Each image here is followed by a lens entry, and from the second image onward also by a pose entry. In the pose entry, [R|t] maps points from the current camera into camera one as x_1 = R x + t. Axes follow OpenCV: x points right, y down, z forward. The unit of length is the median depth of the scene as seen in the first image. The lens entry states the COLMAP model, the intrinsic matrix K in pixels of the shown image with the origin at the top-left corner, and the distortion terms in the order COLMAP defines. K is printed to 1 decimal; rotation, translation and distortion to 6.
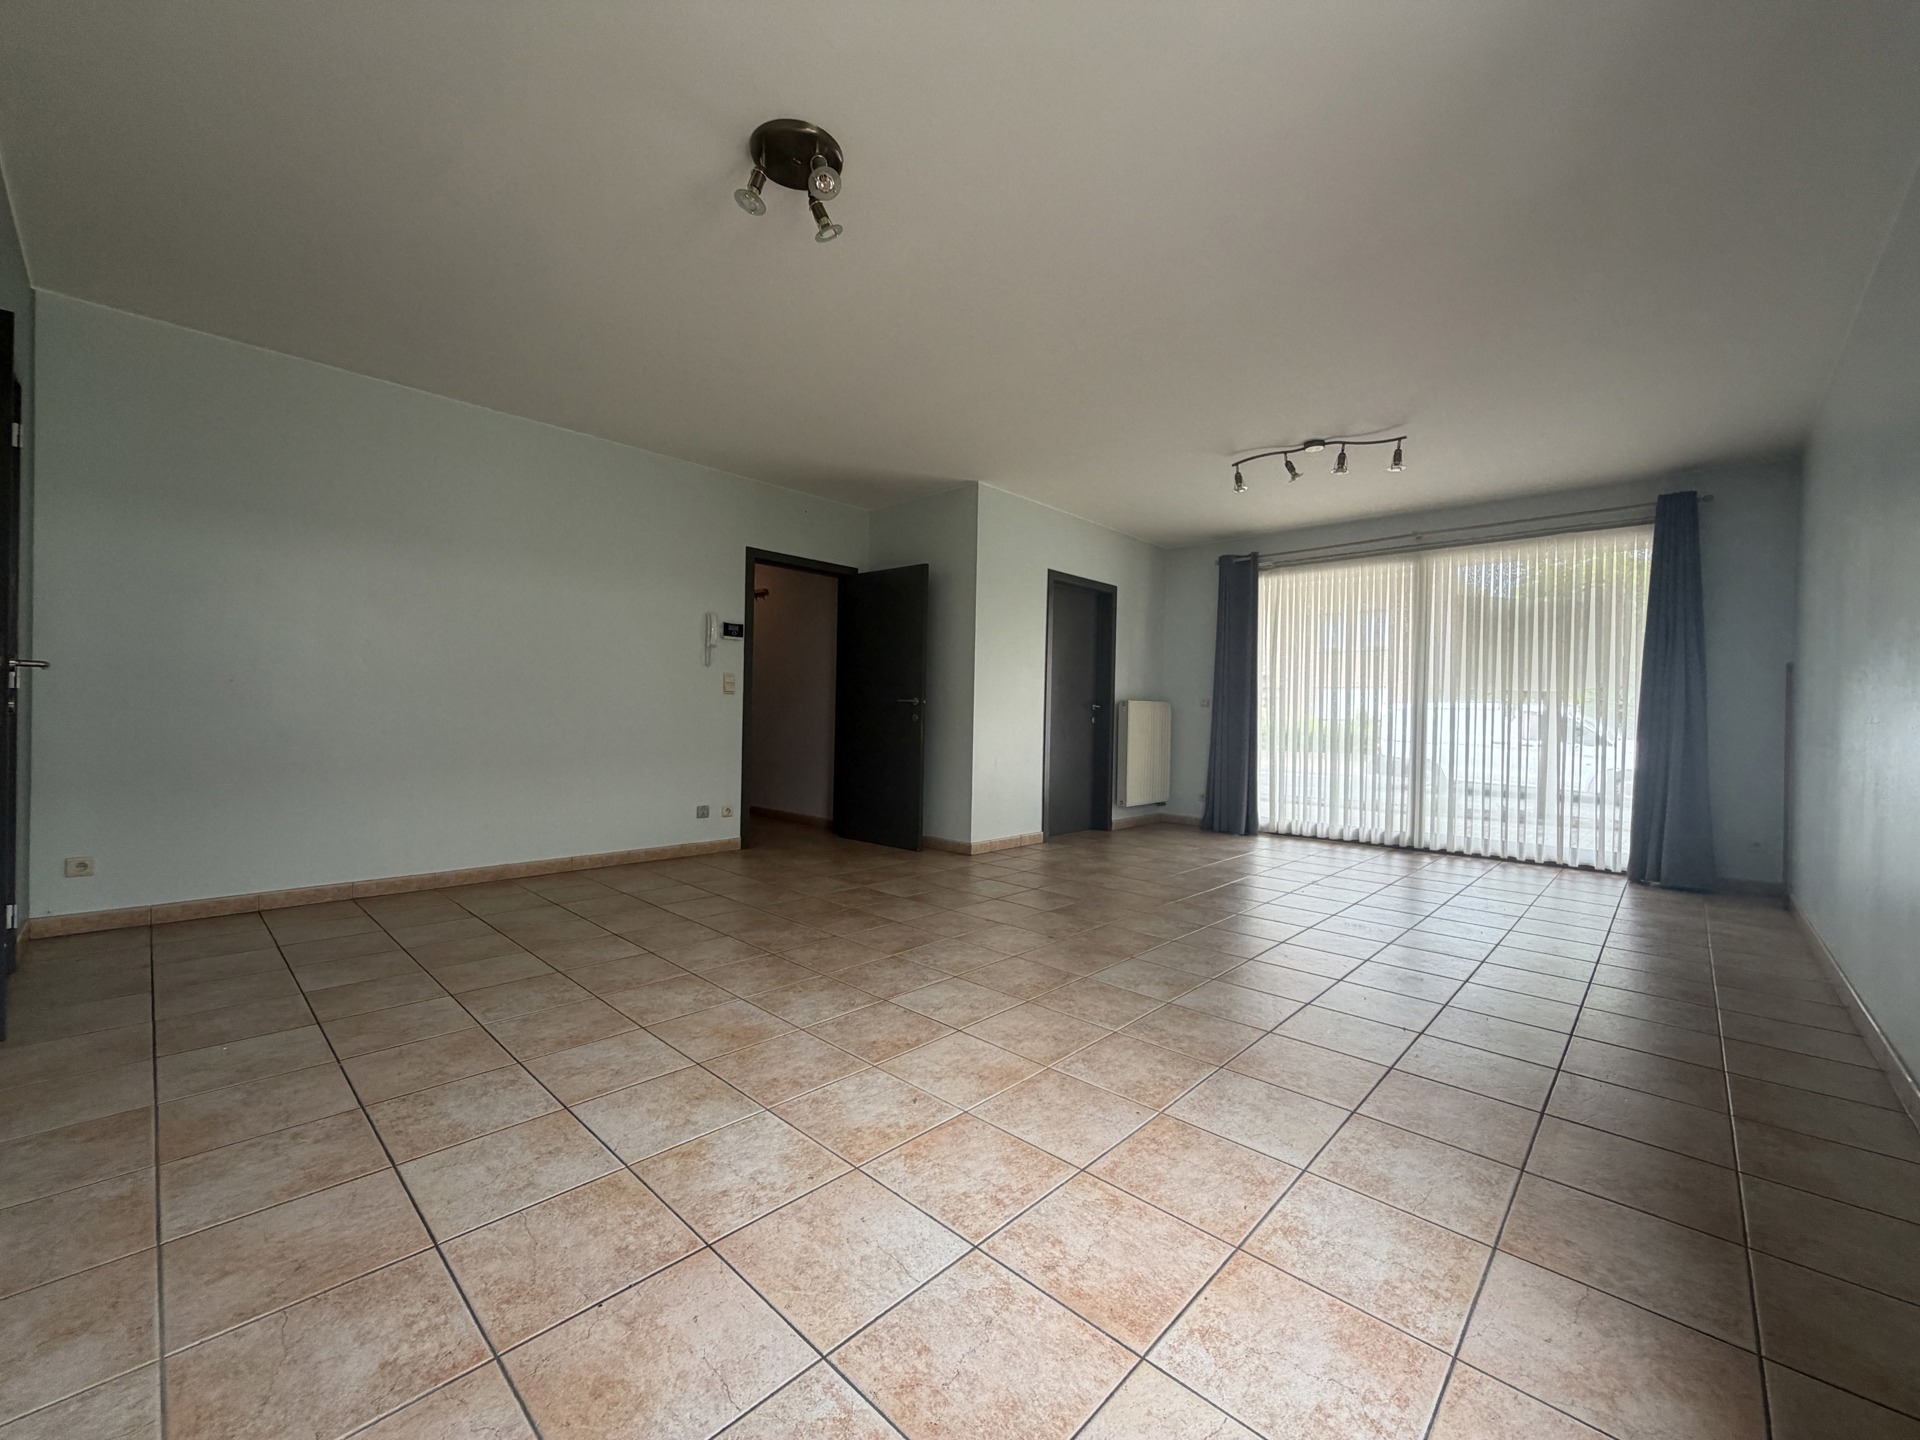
lens RADIAL K [[767.4, 0, 955.6], [0, 767.4, 720.2], [0, 0, 1]] dist [-0.000652, 0.000231]
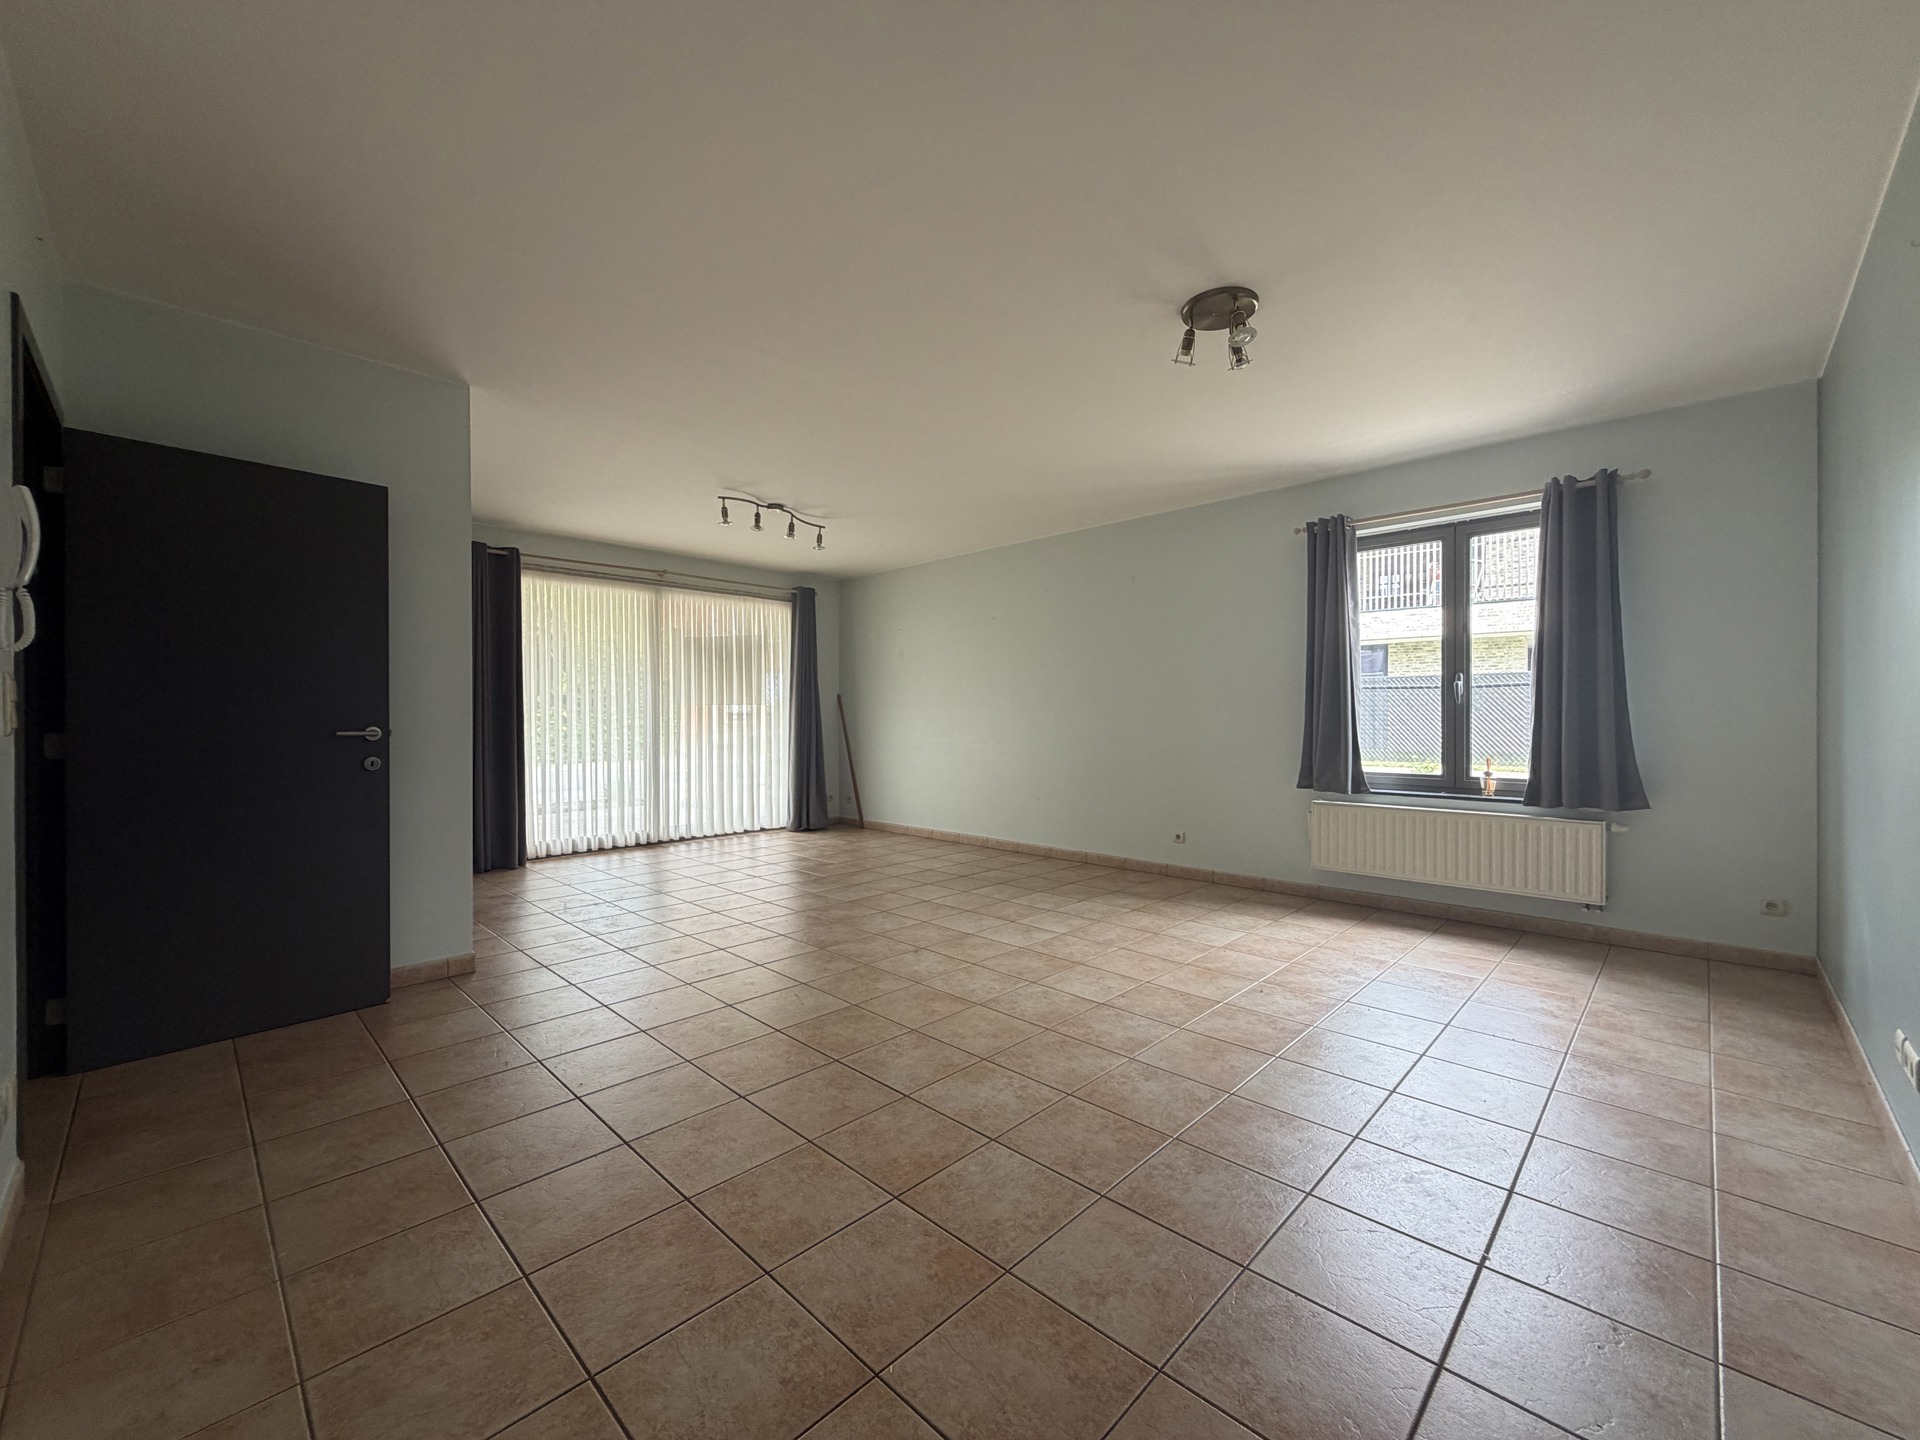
lens RADIAL K [[767.4, 0, 955.6], [0, 767.4, 720.2], [0, 0, 1]] dist [-0.000652, 0.000231]
pose [[0.013738, -0.023560, 0.999628, -0.971172], [0.007194, 0.999699, 0.023463, -0.072037], [-0.999880, 0.006869, 0.013904, 0.938470]]
